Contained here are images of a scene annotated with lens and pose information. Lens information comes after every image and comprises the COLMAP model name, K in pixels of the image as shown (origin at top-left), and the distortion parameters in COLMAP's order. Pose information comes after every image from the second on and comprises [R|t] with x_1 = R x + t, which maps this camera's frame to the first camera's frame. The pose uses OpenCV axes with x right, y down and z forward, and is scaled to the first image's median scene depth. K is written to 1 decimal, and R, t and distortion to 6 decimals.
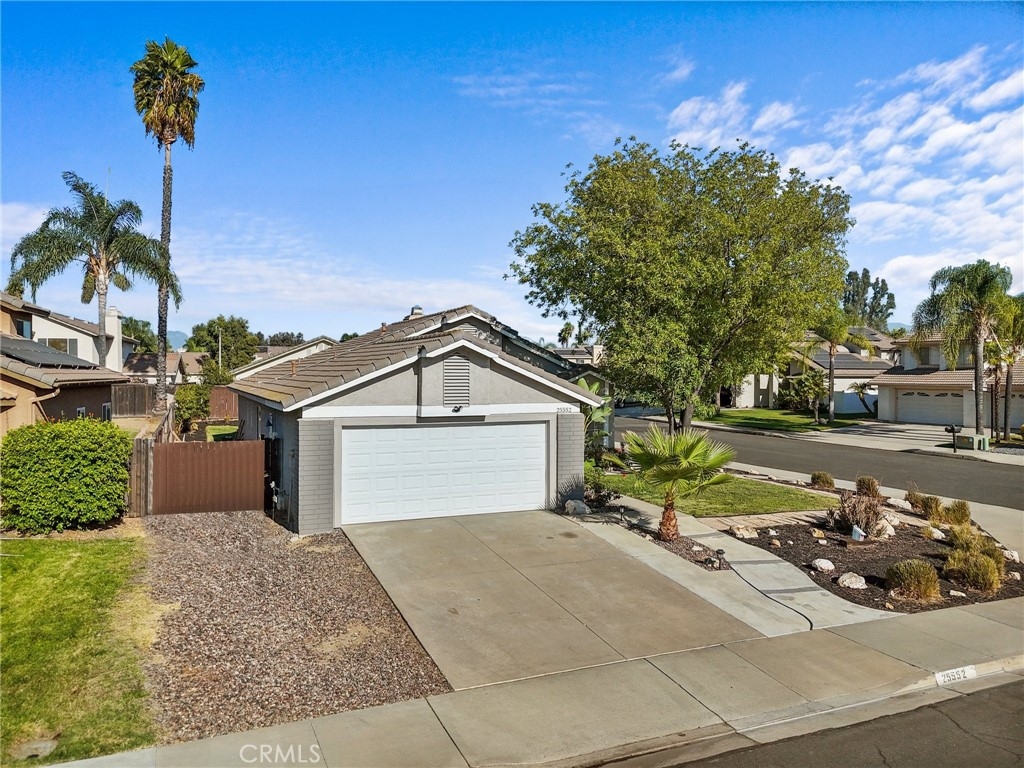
lens RADIAL K [[747.8, 0, 521.0], [0, 747.8, 386.1], [0, 0, 1]] dist [0.045244, -0.040514]
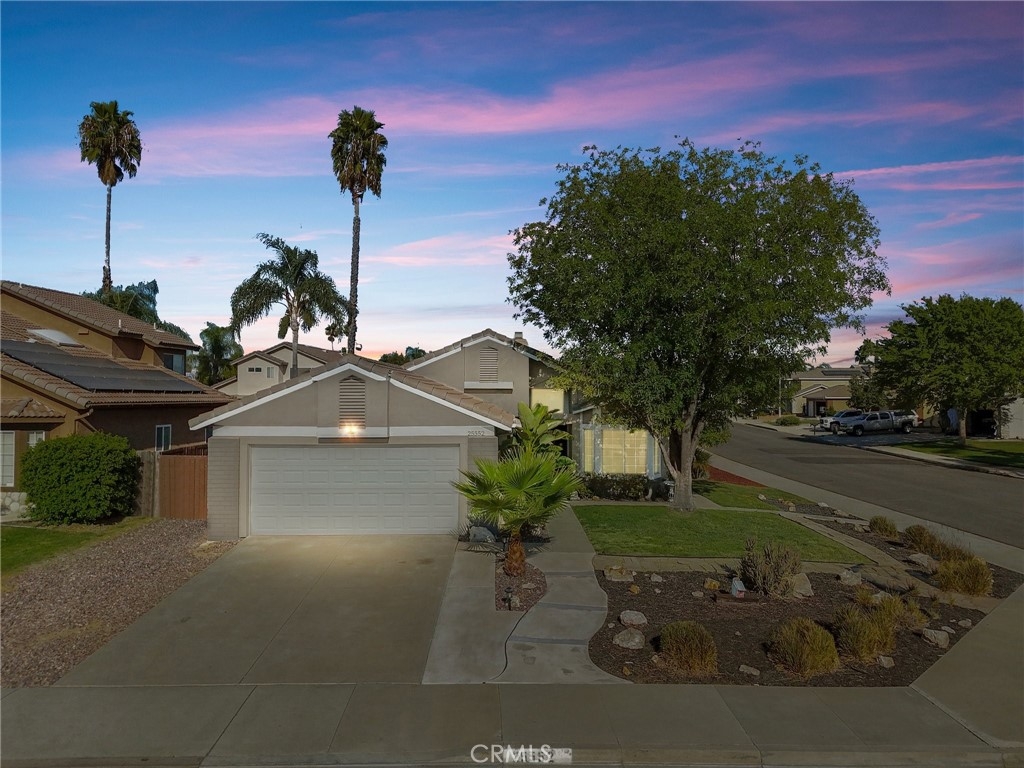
lens RADIAL K [[747.8, 0, 514.8], [0, 747.8, 384.3], [0, 0, 1]] dist [0.045244, -0.040514]
pose [[0.924368, -0.006227, -0.381451, 0.484210], [-0.006762, 0.999442, -0.032701, -0.001311], [0.381442, 0.032807, 0.923810, 0.114297]]
